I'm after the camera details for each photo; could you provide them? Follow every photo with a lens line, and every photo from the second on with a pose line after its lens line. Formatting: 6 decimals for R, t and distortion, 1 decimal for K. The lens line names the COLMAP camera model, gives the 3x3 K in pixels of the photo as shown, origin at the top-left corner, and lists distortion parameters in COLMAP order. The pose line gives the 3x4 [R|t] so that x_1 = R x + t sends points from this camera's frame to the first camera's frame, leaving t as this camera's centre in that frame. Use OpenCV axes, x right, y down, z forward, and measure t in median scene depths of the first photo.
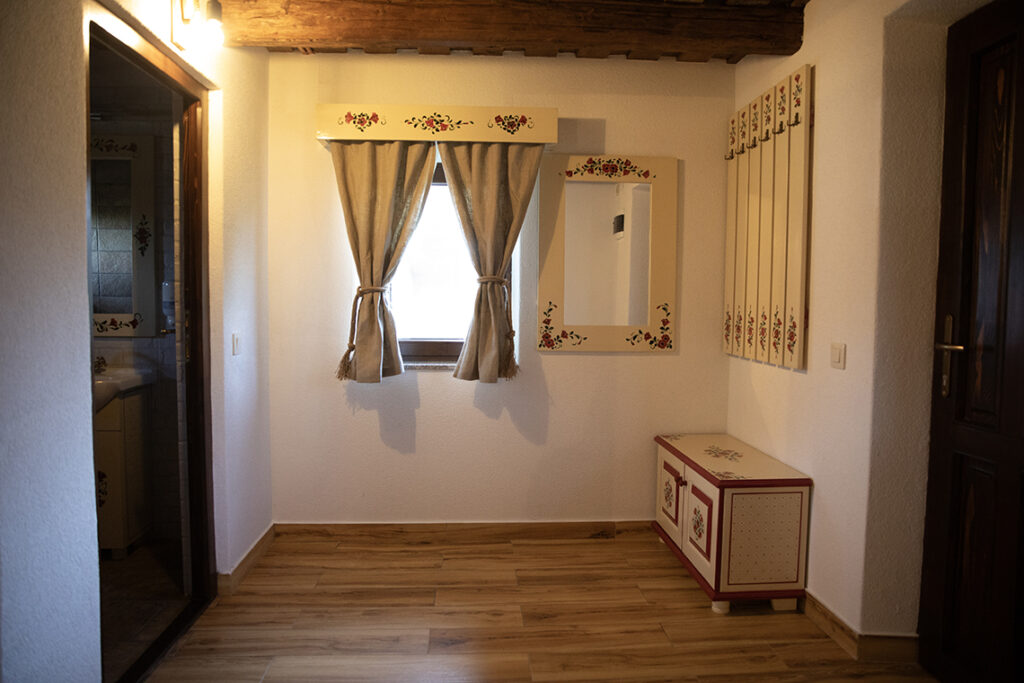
lens RADIAL K [[691.0, 0, 512.0], [0, 691.0, 341.5], [0, 0, 1]] dist [-0.110985, 0.086131]
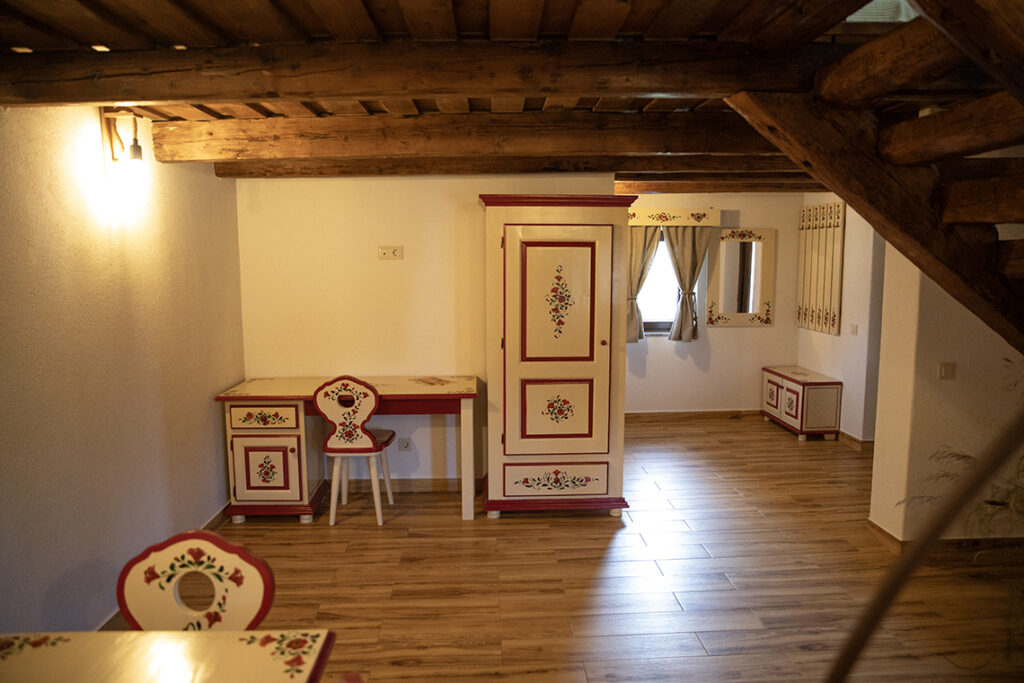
lens RADIAL K [[691.0, 0, 512.0], [0, 691.0, 341.5], [0, 0, 1]] dist [-0.110985, 0.086131]
pose [[0.999754, -0.013193, -0.017843, -0.524903], [0.014230, 0.998138, 0.059316, -0.072245], [0.017027, -0.059555, 0.998080, -1.077667]]
